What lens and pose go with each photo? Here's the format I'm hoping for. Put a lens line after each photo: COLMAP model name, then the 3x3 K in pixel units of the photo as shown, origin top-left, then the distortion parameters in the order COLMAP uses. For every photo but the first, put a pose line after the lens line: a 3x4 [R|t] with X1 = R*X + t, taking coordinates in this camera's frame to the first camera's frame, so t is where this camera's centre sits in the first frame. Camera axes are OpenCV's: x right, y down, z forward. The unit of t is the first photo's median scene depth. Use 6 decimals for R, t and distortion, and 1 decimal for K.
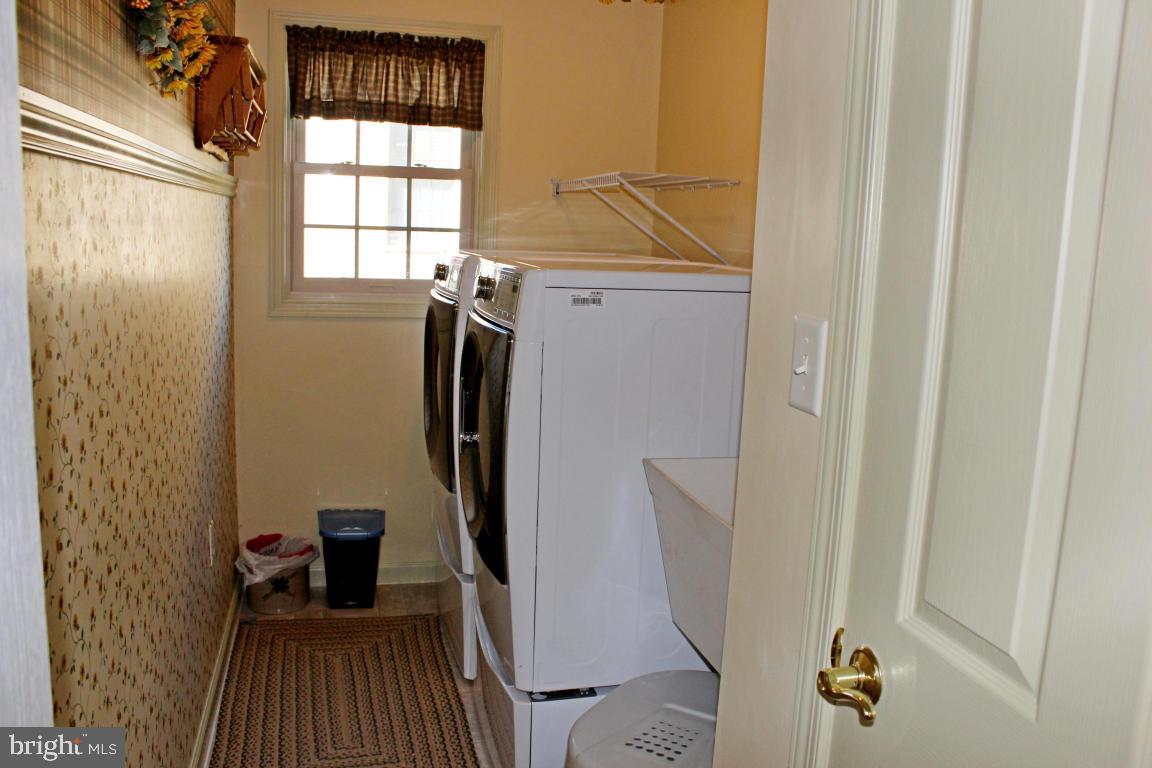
lens RADIAL K [[966.9, 0, 575.7], [0, 966.9, 383.5], [0, 0, 1]] dist [-0.122819, 0.078471]
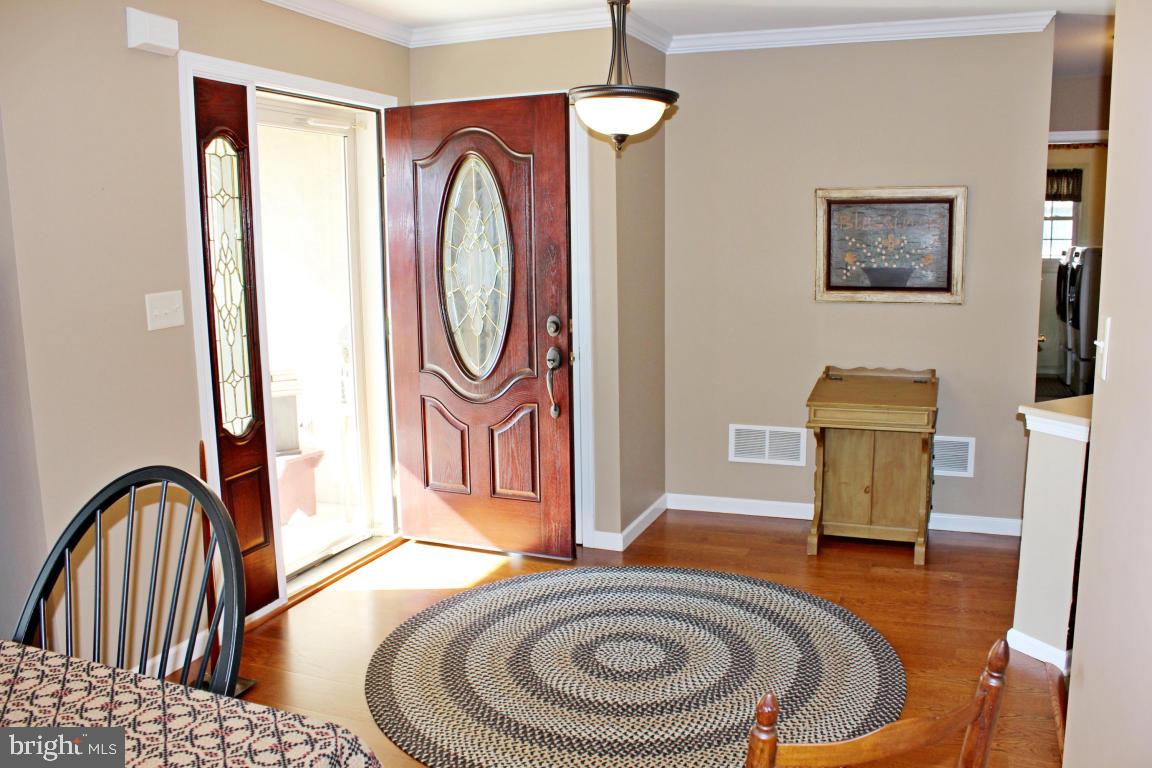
lens RADIAL K [[966.9, 0, 575.0], [0, 966.9, 383.0], [0, 0, 1]] dist [-0.122819, 0.078471]
pose [[0.818899, 0.031700, -0.573061, 0.265330], [-0.044766, 0.998960, -0.008710, 0.336749], [0.572189, 0.032786, 0.819466, -1.985465]]
